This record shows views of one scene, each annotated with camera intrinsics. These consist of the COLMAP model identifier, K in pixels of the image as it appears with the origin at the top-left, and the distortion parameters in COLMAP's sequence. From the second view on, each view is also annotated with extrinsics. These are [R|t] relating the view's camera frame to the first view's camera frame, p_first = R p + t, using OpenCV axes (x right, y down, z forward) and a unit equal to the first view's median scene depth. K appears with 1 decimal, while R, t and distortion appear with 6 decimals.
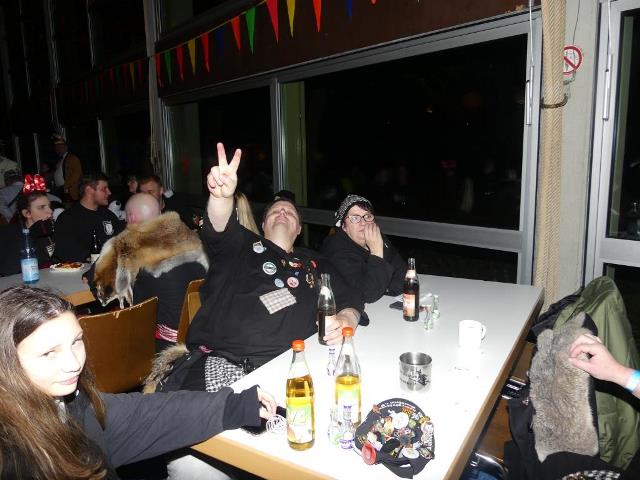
lens RADIAL K [[475.2, 0, 320.0], [0, 475.2, 240.0], [0, 0, 1]] dist [-0.008272, -0.001859]
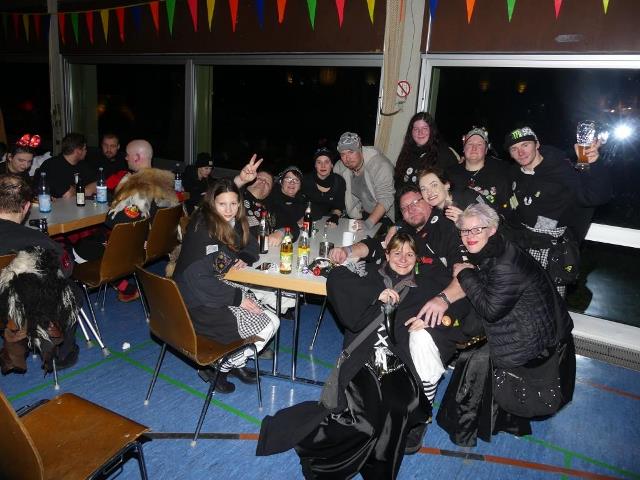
lens RADIAL K [[475.2, 0, 320.0], [0, 475.2, 240.0], [0, 0, 1]] dist [-0.008272, -0.001859]
pose [[0.951930, 0.020112, 0.305655, -0.141386], [-0.043081, 0.996714, 0.068588, 0.023728], [-0.303271, -0.078459, 0.949669, -0.301218]]
